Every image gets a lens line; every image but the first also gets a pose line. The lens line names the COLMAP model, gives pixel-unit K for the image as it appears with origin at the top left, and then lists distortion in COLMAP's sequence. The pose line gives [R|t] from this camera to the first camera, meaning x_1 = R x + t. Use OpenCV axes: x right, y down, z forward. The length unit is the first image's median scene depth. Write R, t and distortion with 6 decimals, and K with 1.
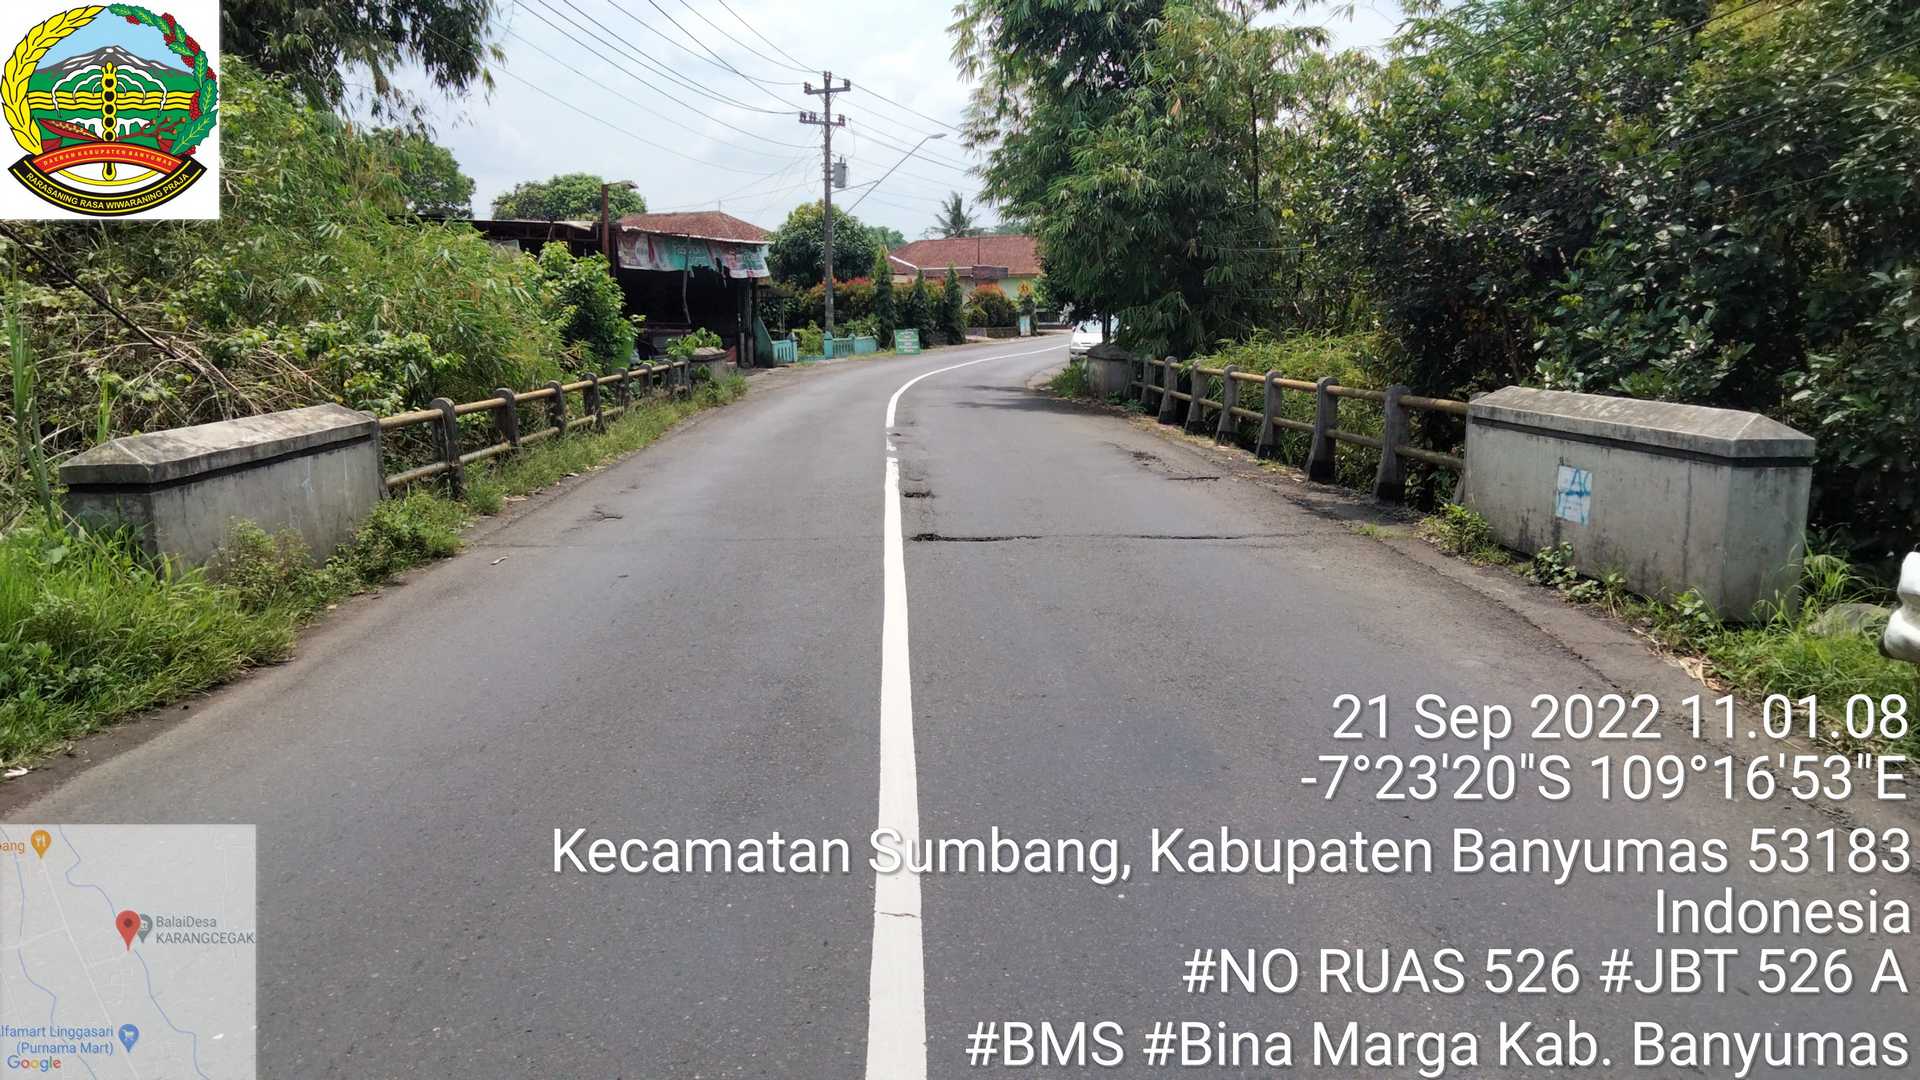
lens RADIAL K [[1391.2, 0, 960.0], [0, 1391.2, 540.0], [0, 0, 1]] dist [0.008177, 0.000266]
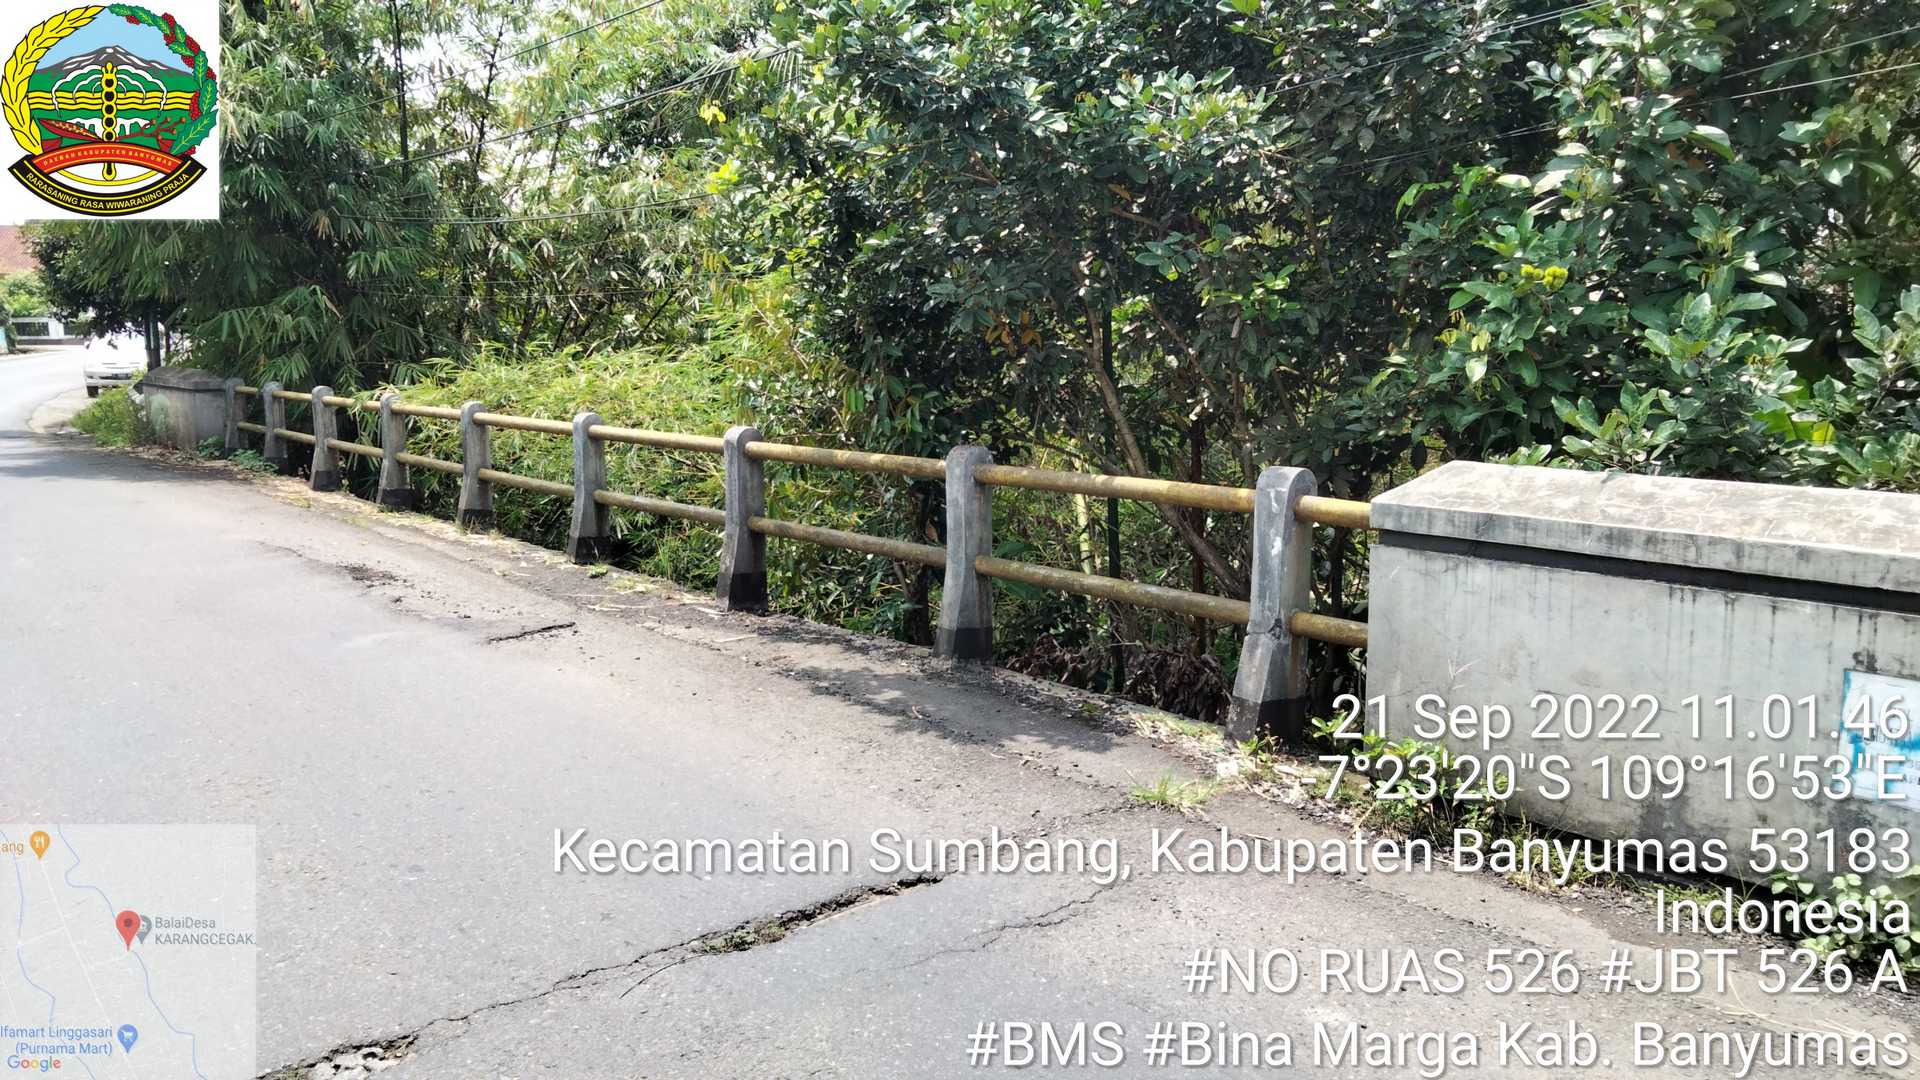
lens RADIAL K [[1391.2, 0, 960.0], [0, 1391.2, 540.0], [0, 0, 1]] dist [0.008177, 0.000266]
pose [[0.795597, -0.088717, 0.599295, -0.006880], [0.094831, 0.995262, 0.021440, -0.046470], [-0.598358, 0.039774, 0.800241, 0.307268]]
